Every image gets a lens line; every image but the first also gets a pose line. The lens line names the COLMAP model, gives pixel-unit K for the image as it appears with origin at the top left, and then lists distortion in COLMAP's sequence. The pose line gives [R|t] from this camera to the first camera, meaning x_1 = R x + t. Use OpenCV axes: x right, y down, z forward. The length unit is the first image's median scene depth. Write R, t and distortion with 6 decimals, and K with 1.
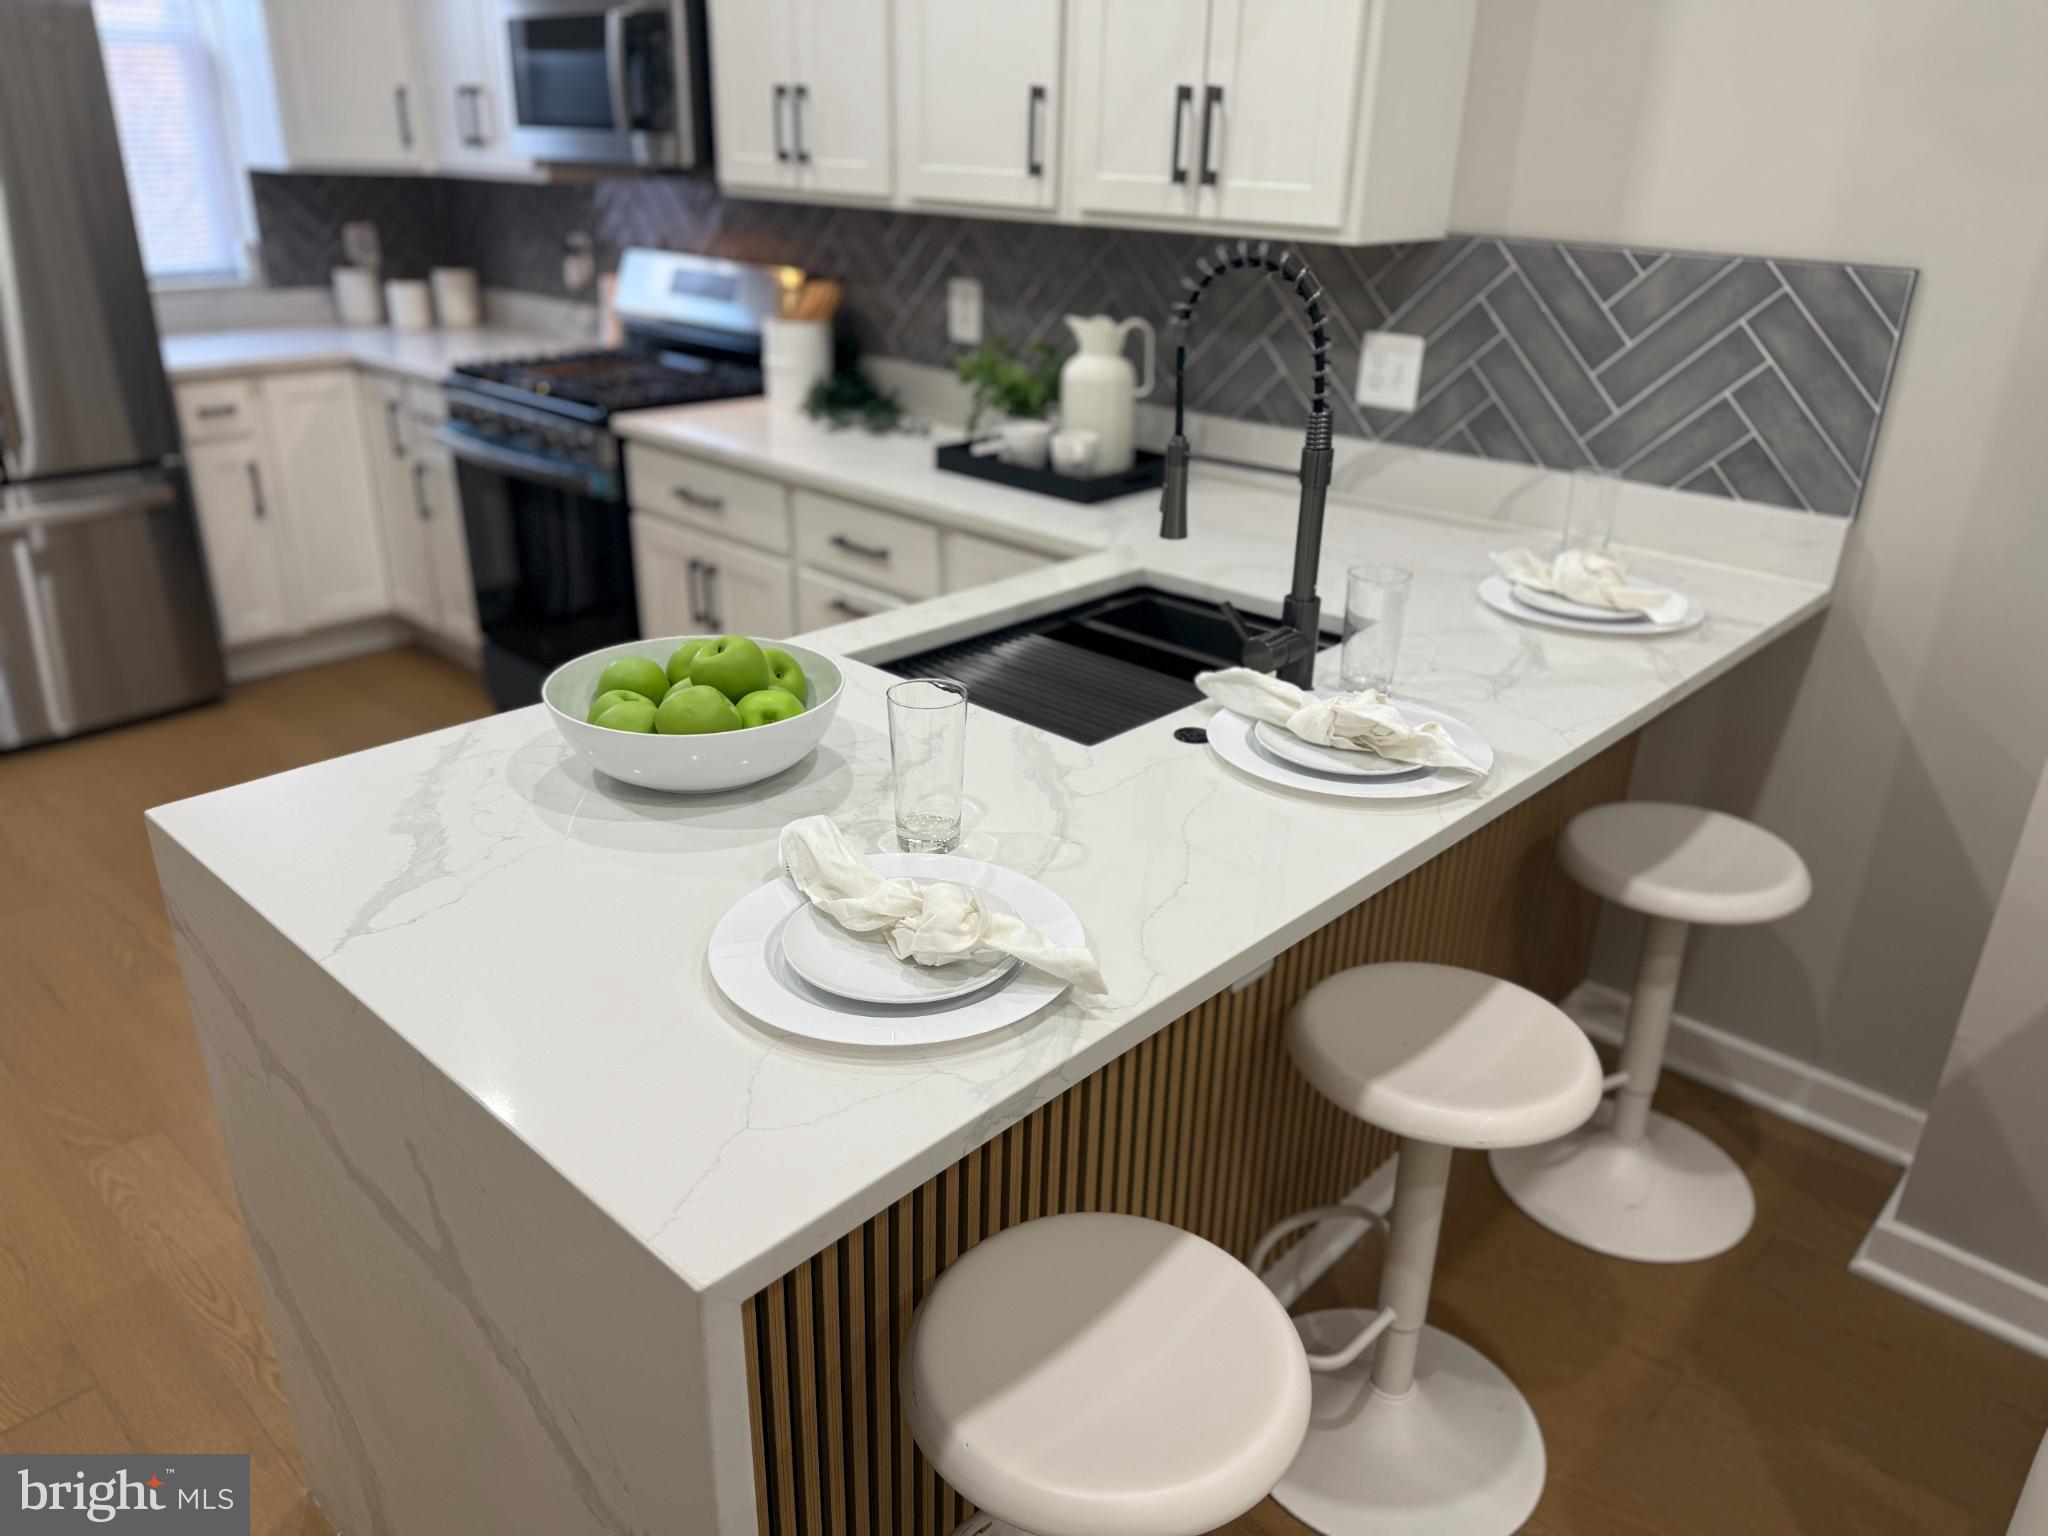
lens RADIAL K [[1430.6, 0, 1022.2], [0, 1430.6, 776.8], [0, 0, 1]] dist [0.074294, -0.102611]
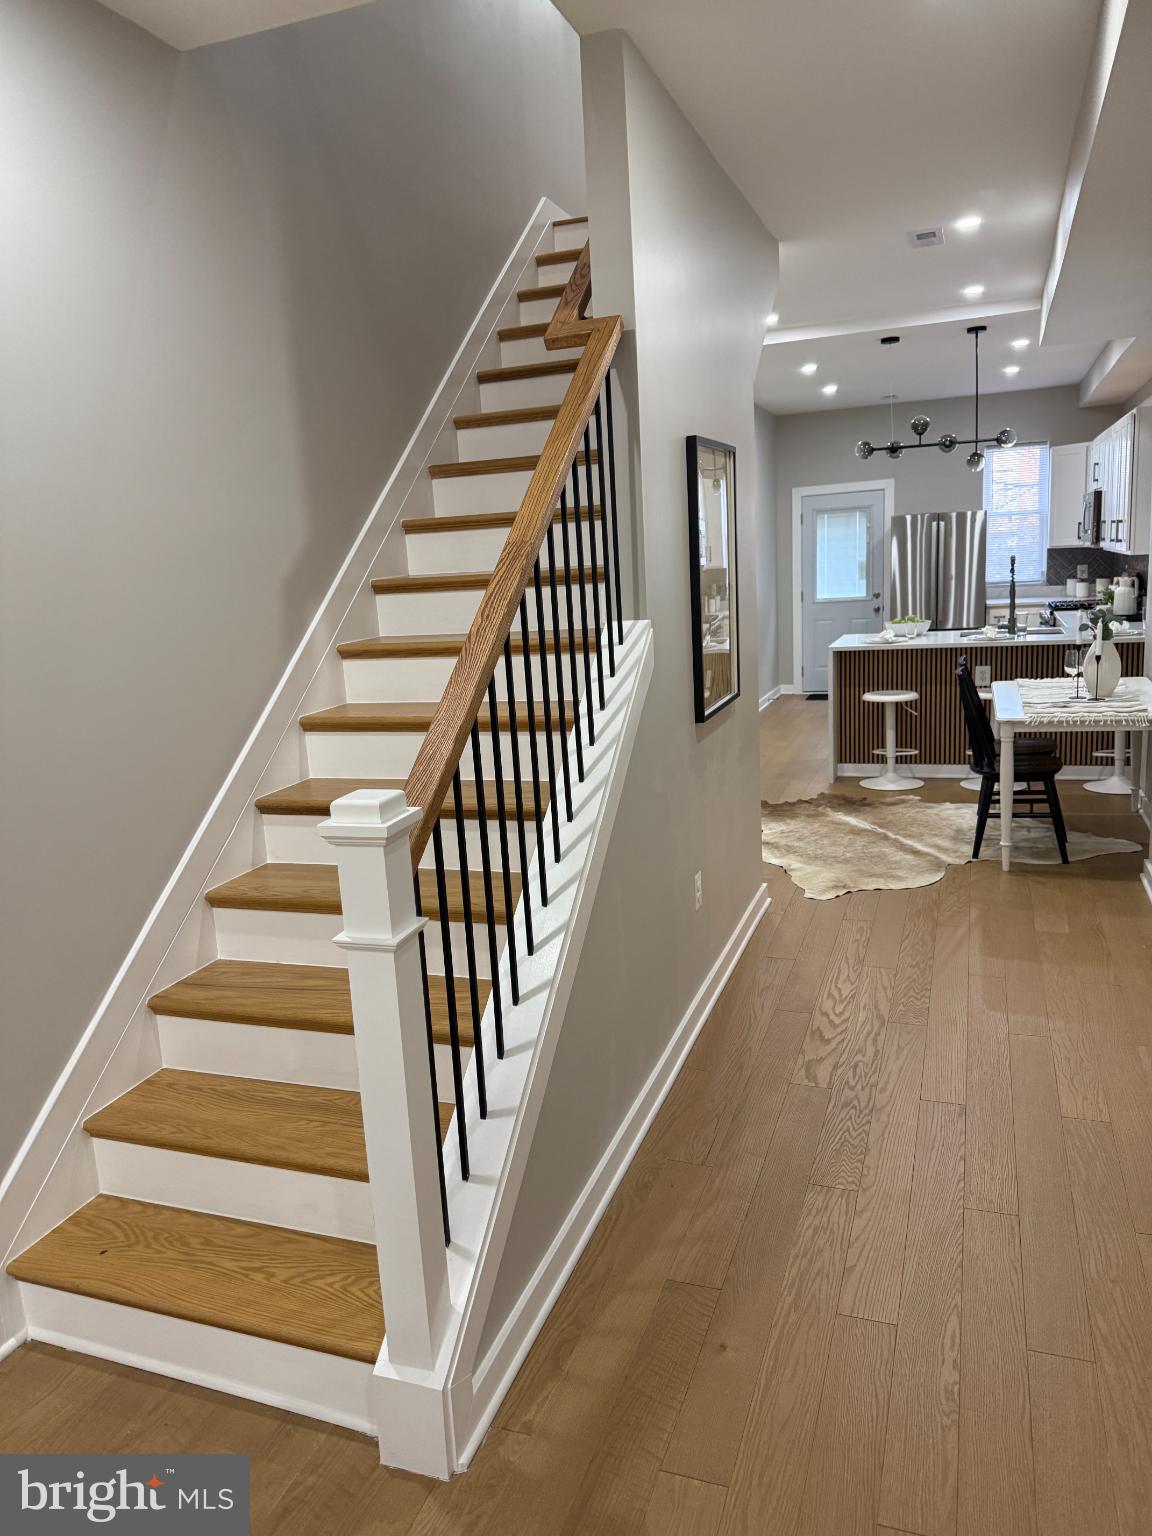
lens RADIAL K [[1073.0, 0, 577.3], [0, 1073.0, 780.6], [0, 0, 1]] dist [0.074294, -0.102611]
pose [[0.387714, 0.145265, -0.910261, 2.411144], [-0.314728, 0.949023, 0.017397, 0.645326], [0.866386, 0.279739, 0.413669, -1.377001]]
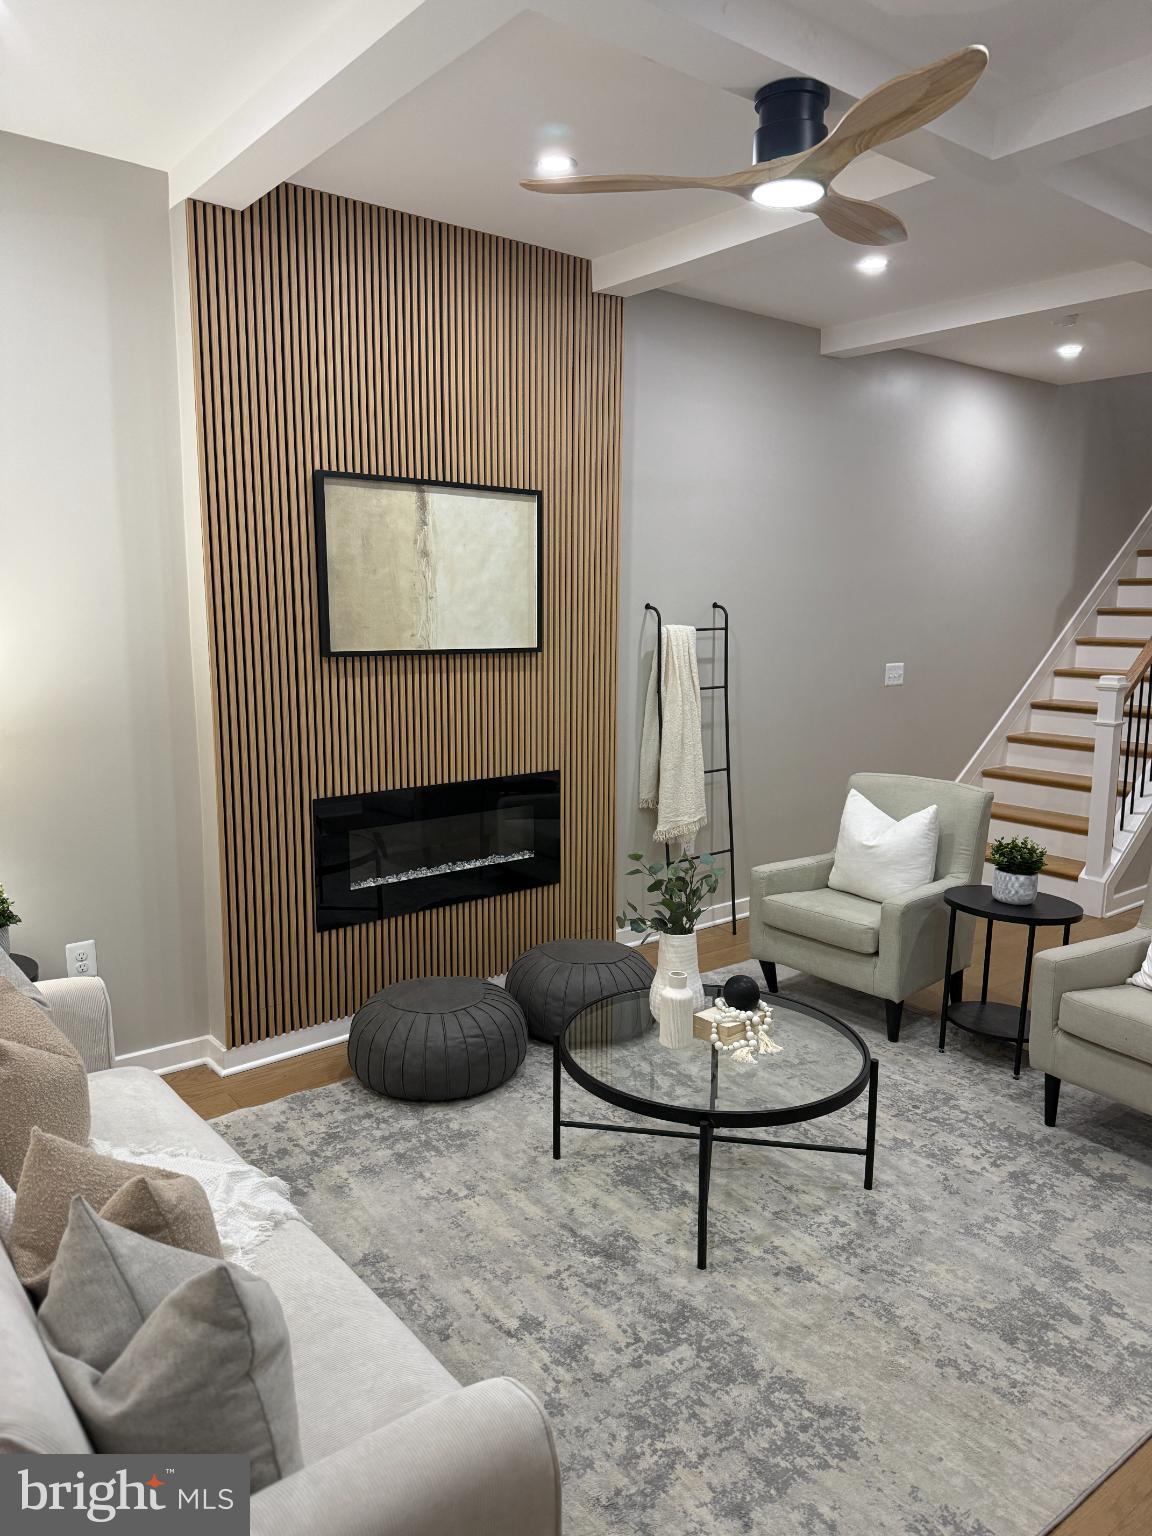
lens RADIAL K [[1073.0, 0, 572.9], [0, 1073.0, 761.3], [0, 0, 1]] dist [0.074294, -0.102611]
pose [[-0.165913, 0.127529, -0.977859, 4.184496], [-0.414416, 0.890776, 0.186486, 0.922836], [0.894836, 0.436181, -0.094941, -1.931372]]
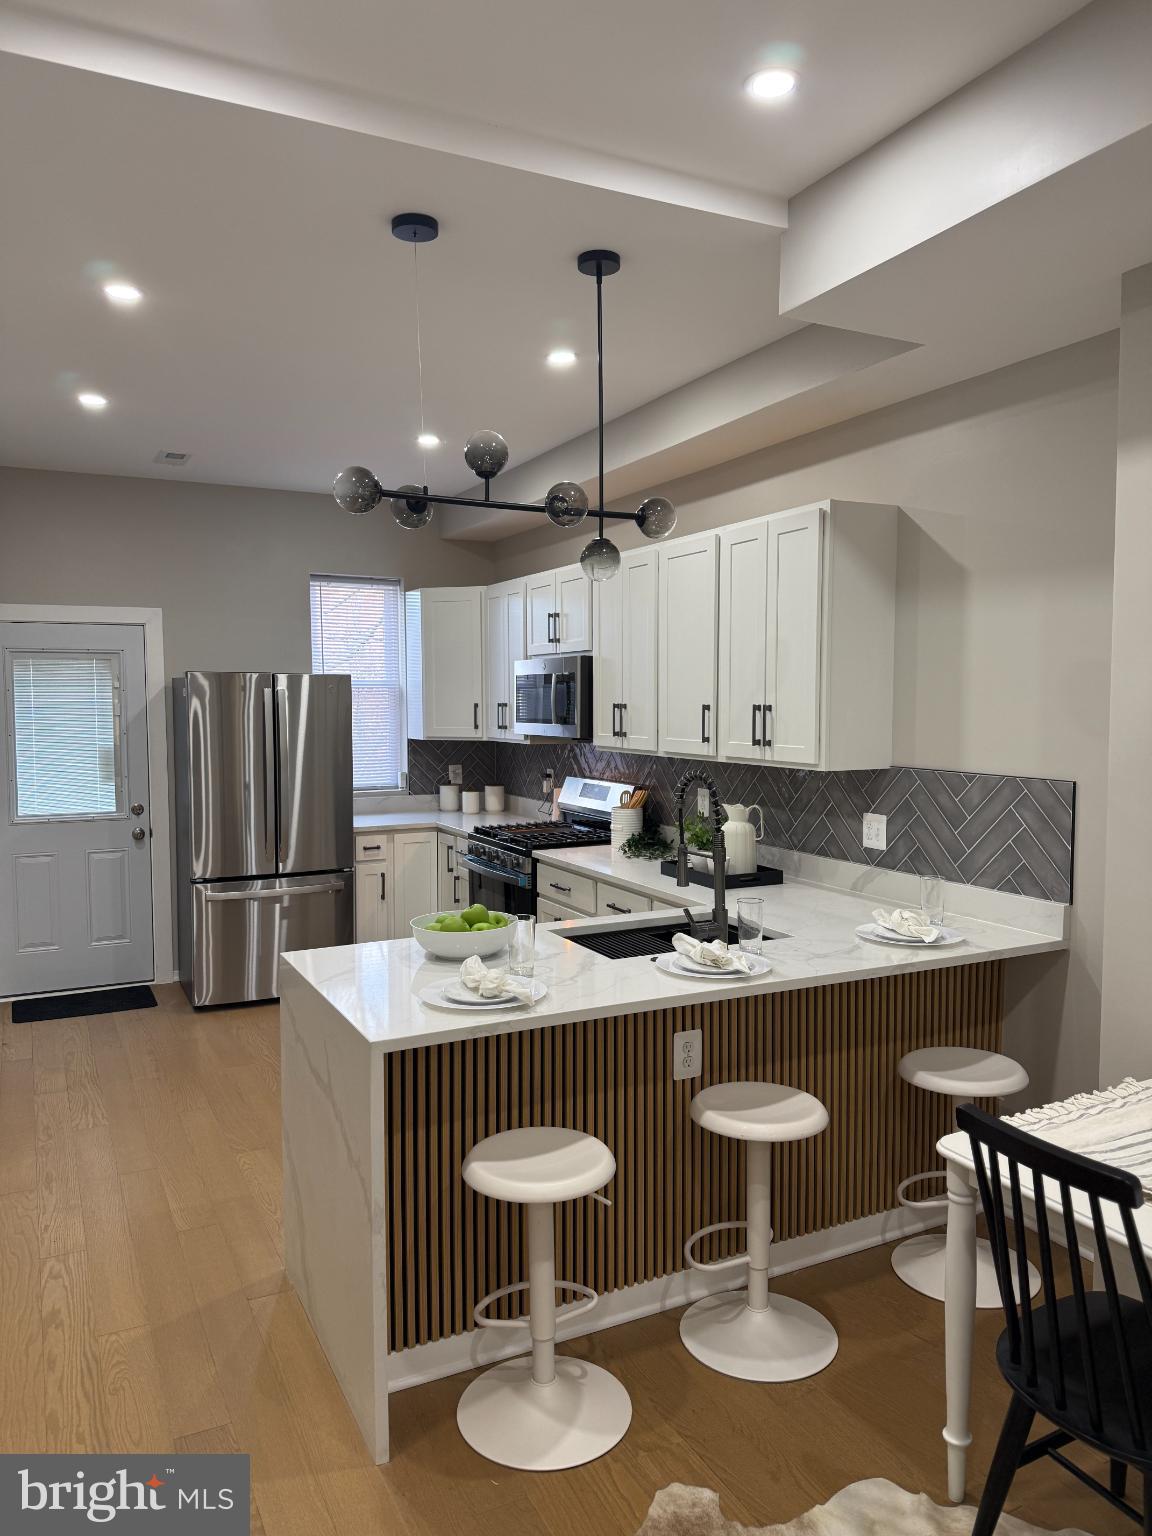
lens RADIAL K [[1073.0, 0, 574.7], [0, 1073.0, 770.5], [0, 0, 1]] dist [0.074294, -0.102611]
pose [[0.938357, -0.001749, -0.345664, 0.423053], [-0.119067, 0.937156, -0.327966, 0.194201], [0.324515, 0.348906, 0.879178, -0.512815]]
